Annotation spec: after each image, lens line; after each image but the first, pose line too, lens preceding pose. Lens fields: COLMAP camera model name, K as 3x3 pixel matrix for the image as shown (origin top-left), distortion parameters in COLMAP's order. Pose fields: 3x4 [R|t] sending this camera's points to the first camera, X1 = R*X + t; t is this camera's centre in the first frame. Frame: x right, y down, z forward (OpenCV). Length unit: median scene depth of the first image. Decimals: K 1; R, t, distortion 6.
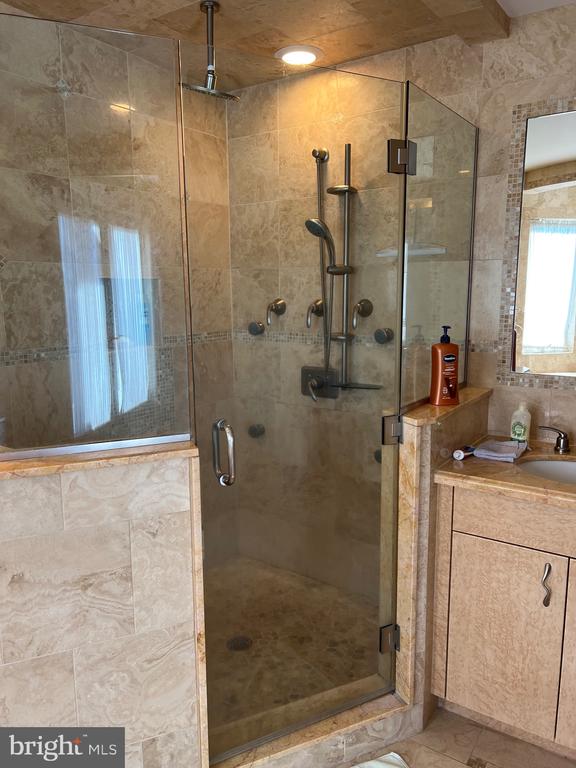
lens RADIAL K [[586.1, 0, 283.5], [0, 586.1, 391.0], [0, 0, 1]] dist [0.023479, -0.011820]
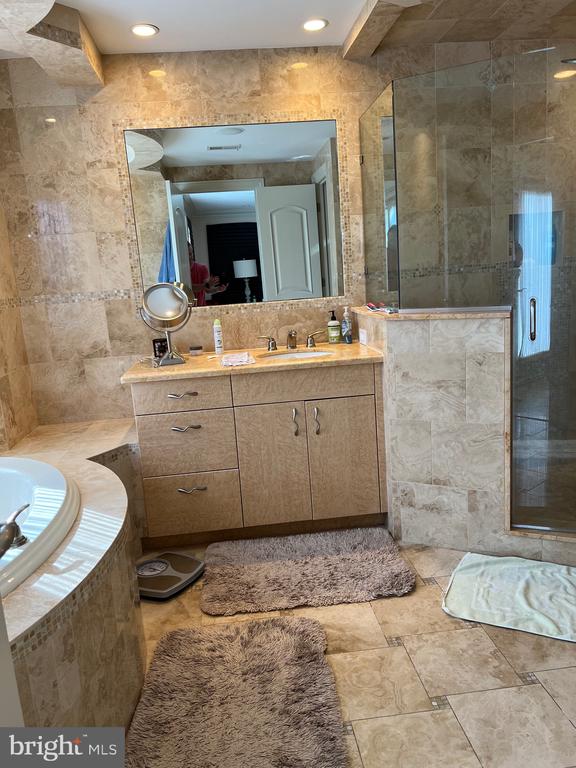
lens RADIAL K [[586.1, 0, 285.6], [0, 586.1, 381.4], [0, 0, 1]] dist [0.023479, -0.011820]
pose [[0.661158, 0.103799, -0.743031, 0.647291], [-0.063651, 0.994573, 0.082301, 0.187981], [0.747542, -0.007119, 0.664177, -0.511937]]
